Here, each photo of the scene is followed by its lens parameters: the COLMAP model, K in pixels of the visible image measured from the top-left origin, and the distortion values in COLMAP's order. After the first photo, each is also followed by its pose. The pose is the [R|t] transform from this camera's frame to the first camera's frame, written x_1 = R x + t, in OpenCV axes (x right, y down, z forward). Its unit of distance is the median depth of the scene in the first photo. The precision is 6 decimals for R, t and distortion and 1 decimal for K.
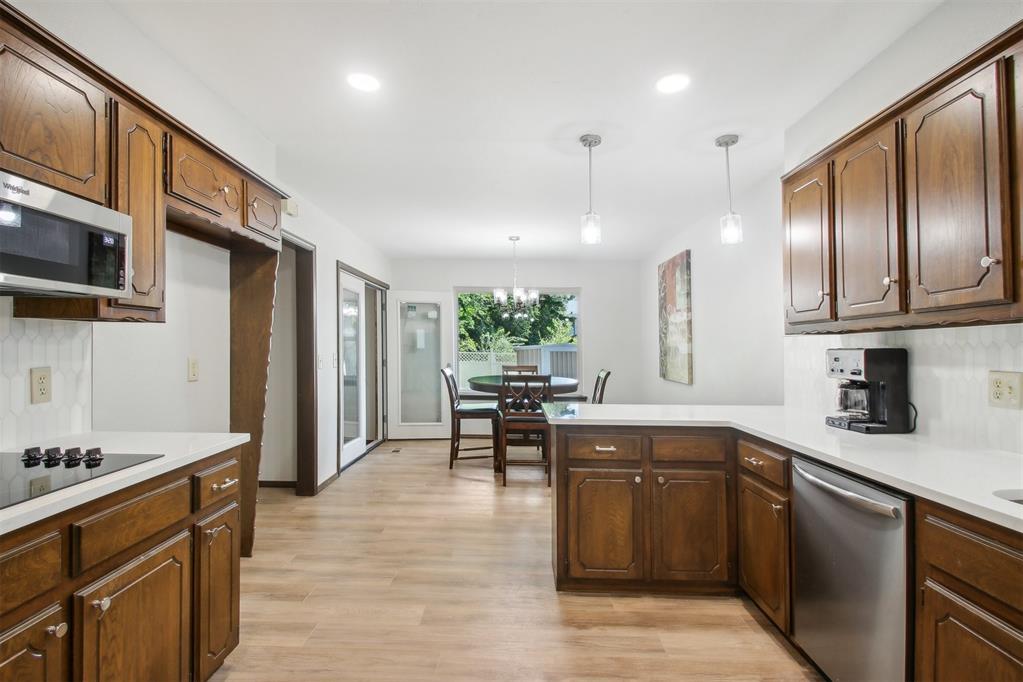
lens RADIAL K [[484.4, 0, 499.5], [0, 484.4, 351.6], [0, 0, 1]] dist [0.003487, -0.010949]
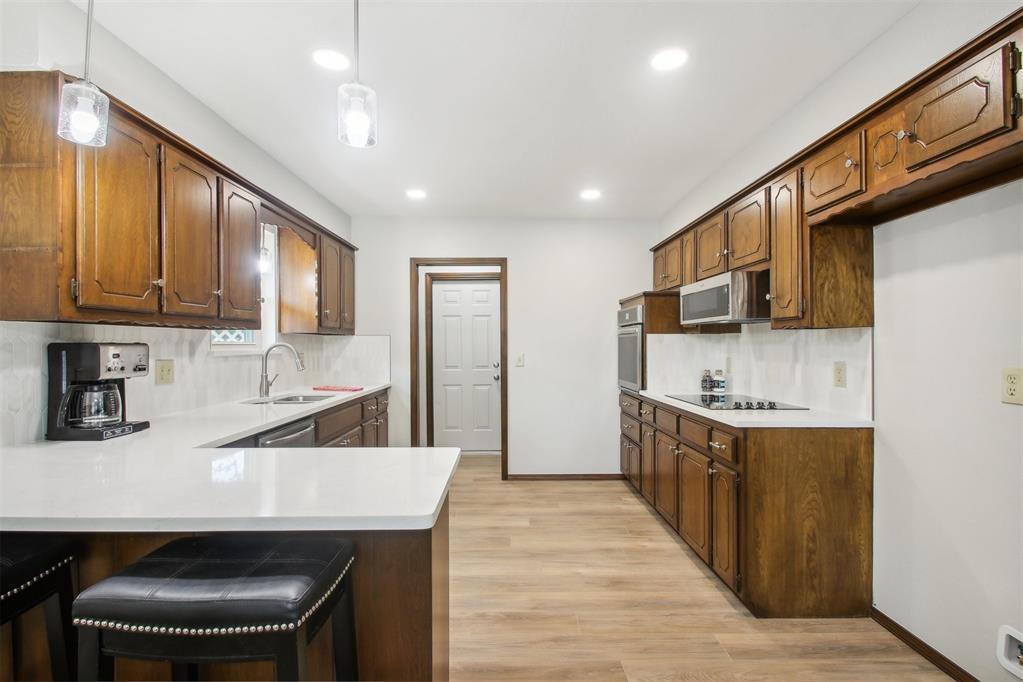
lens RADIAL K [[484.4, 0, 504.7], [0, 484.4, 350.7], [0, 0, 1]] dist [0.003487, -0.010949]
pose [[-0.999871, -0.009226, -0.013129, 0.051816], [-0.009535, 0.999673, 0.023710, -0.016658], [0.012906, 0.023832, -0.999633, 1.661424]]
